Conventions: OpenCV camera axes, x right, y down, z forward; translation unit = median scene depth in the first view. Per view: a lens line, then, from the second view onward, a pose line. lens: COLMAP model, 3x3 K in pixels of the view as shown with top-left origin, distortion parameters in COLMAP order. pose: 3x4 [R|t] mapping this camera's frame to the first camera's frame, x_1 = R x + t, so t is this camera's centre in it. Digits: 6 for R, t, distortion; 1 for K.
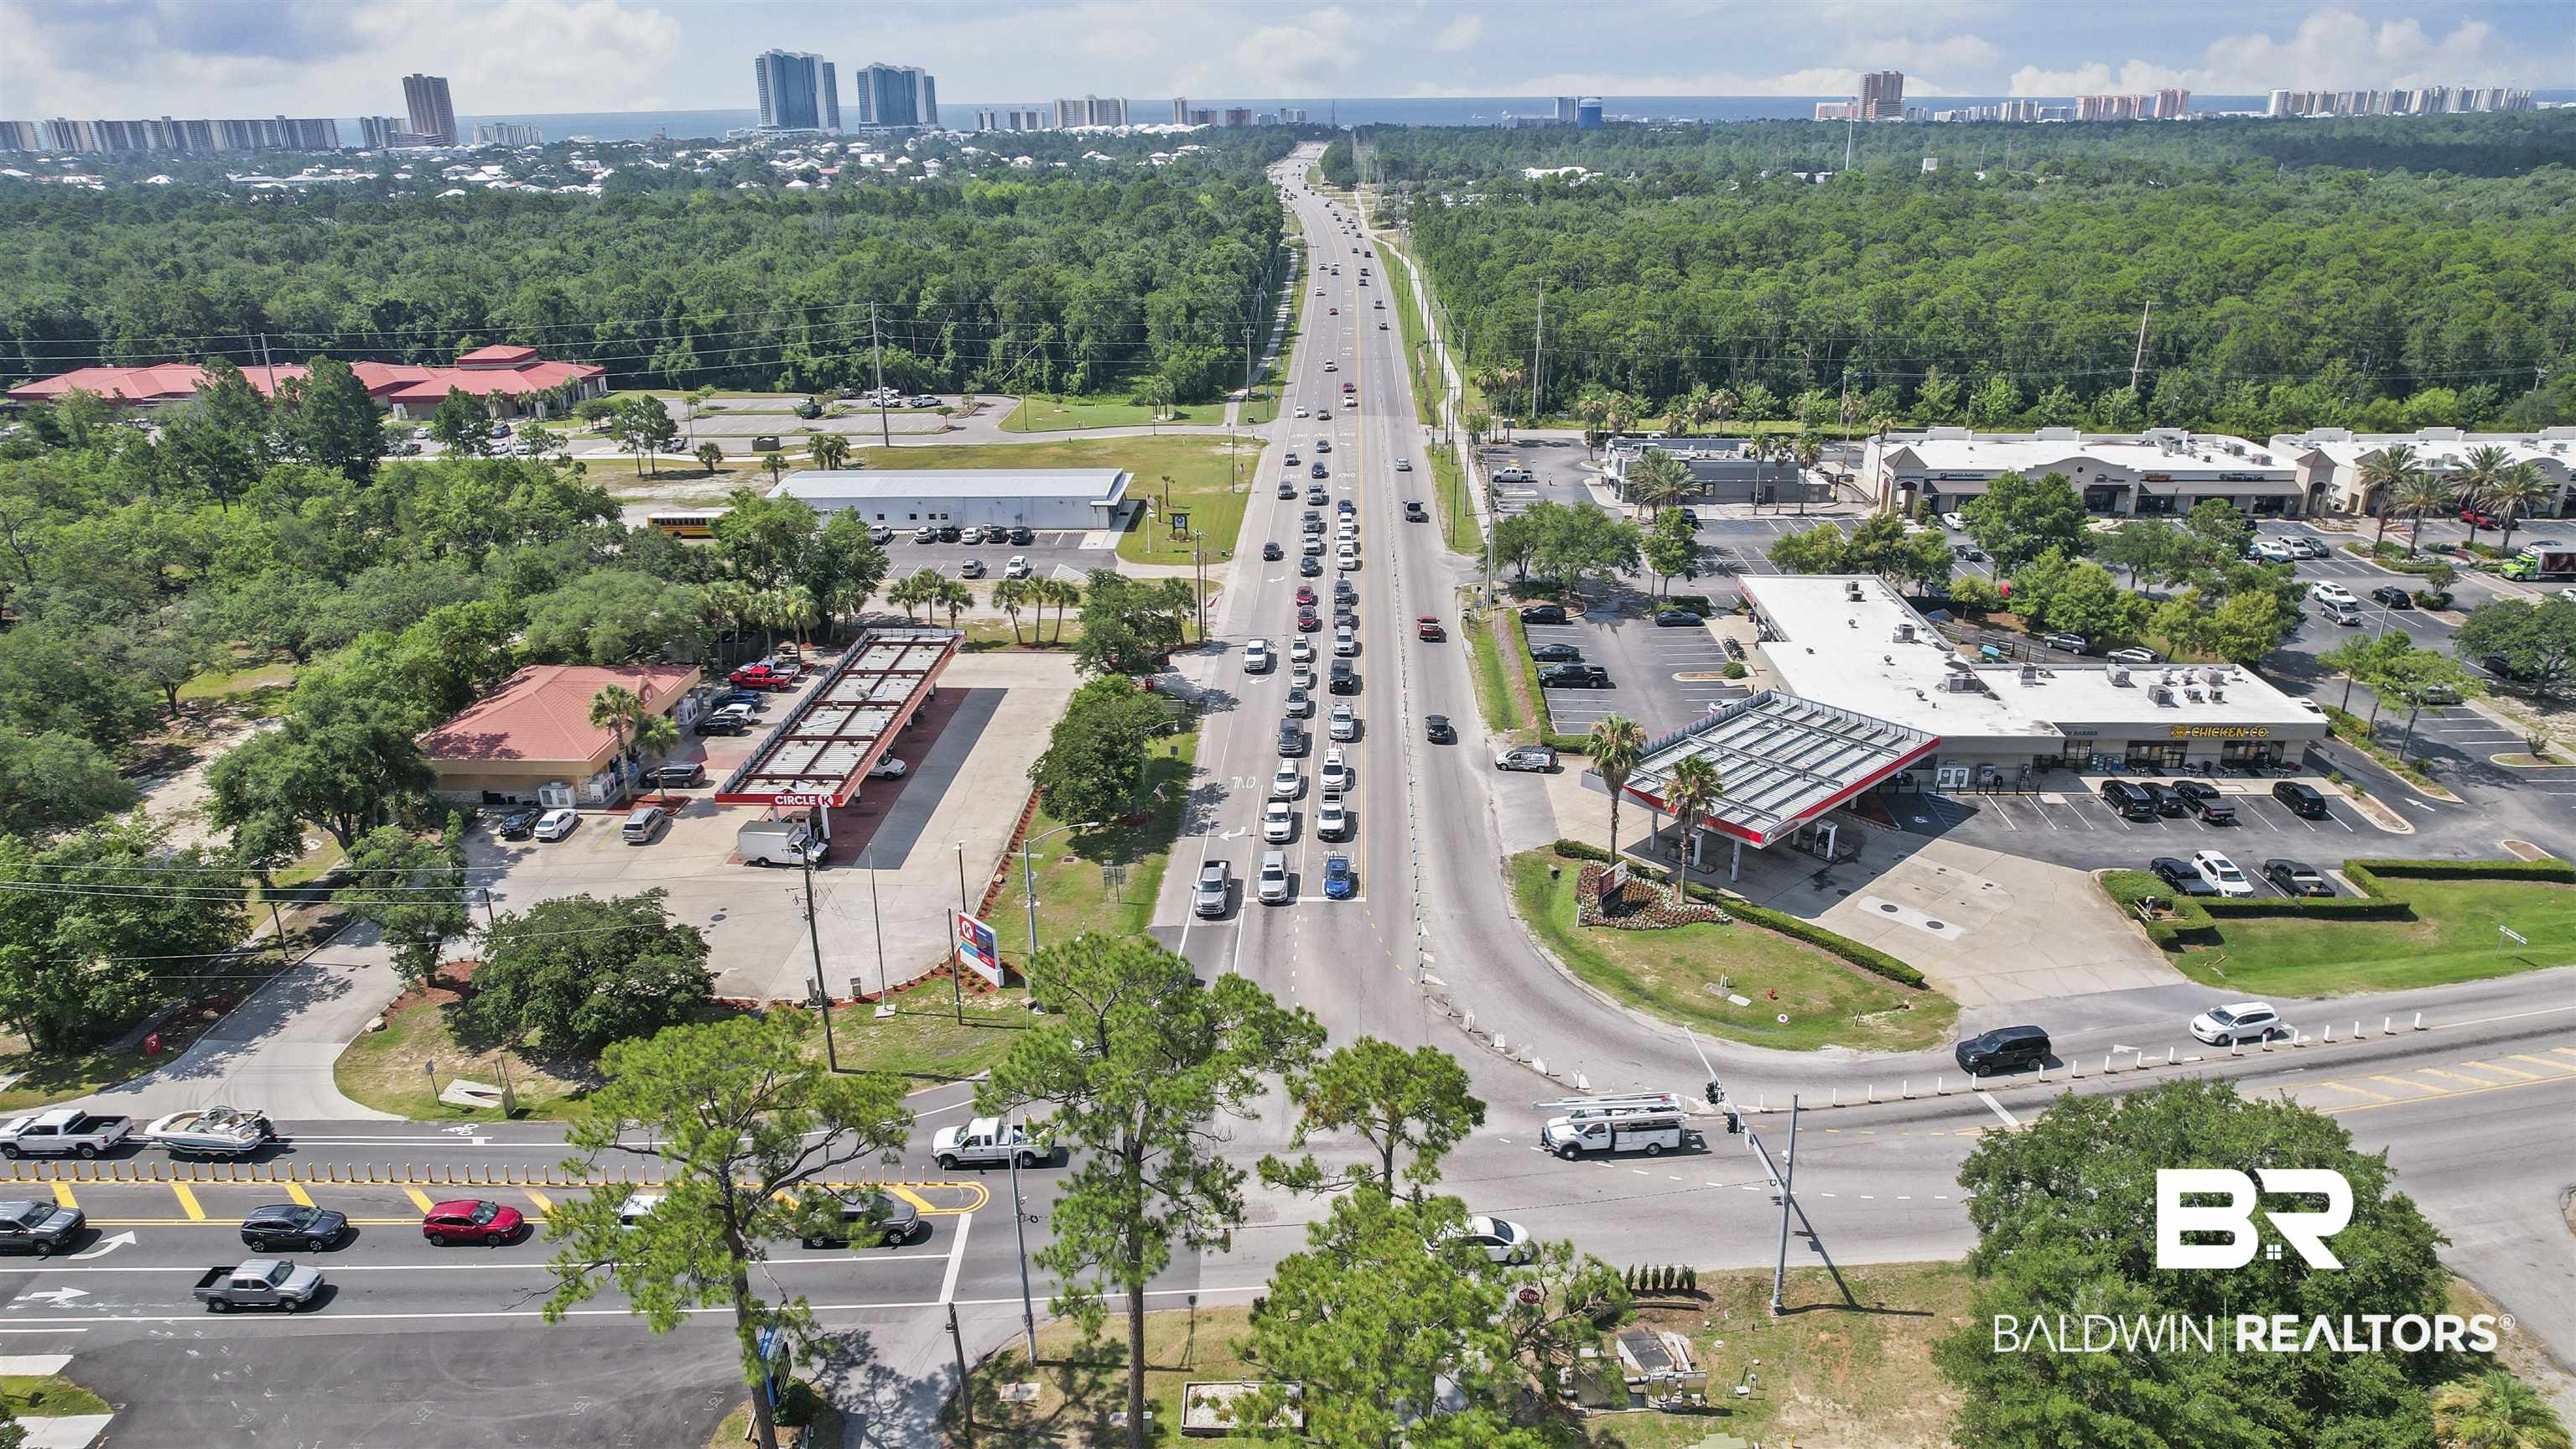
lens RADIAL K [[1661.5, 0, 1288.0], [0, 1661.5, 724.5], [0, 0, 1]] dist [-0.026332, 0.001280]
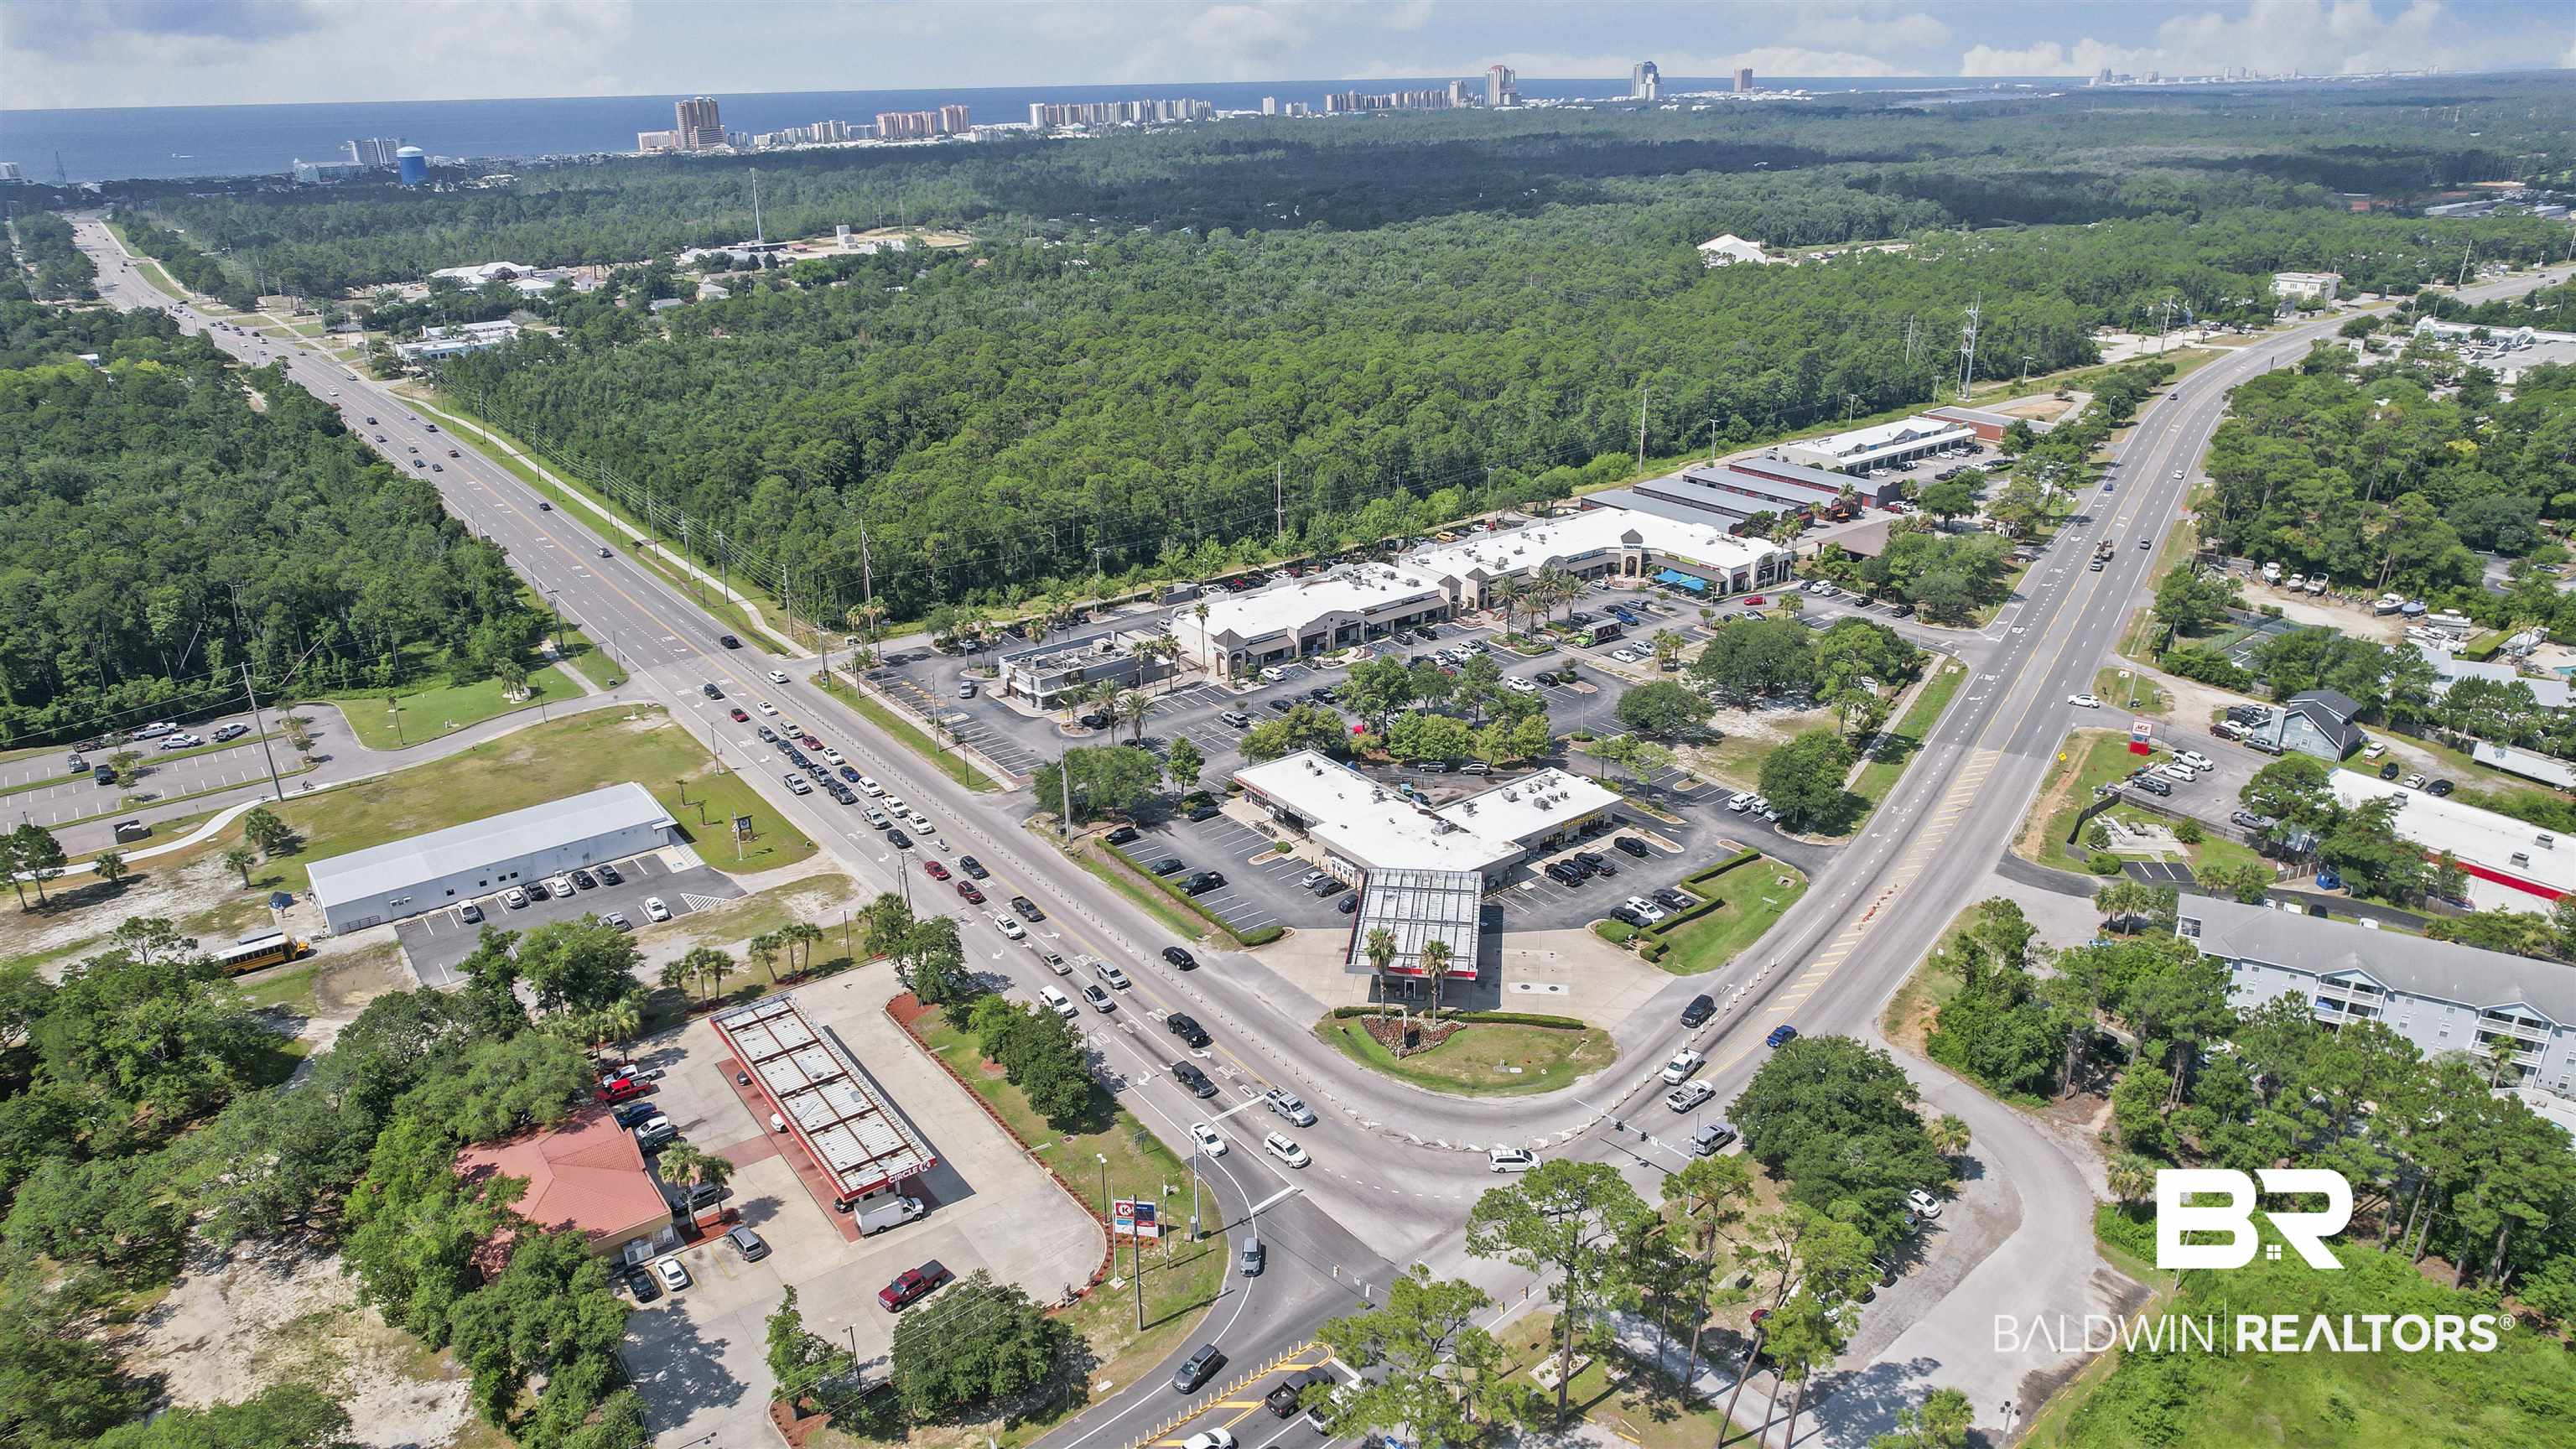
lens RADIAL K [[1661.5, 0, 1288.0], [0, 1661.5, 724.5], [0, 0, 1]] dist [-0.026332, 0.001280]
pose [[0.783388, -0.232548, 0.576390, -0.656547], [0.233853, 0.969504, 0.073316, -0.291816], [-0.575862, 0.077355, 0.813879, -0.245235]]
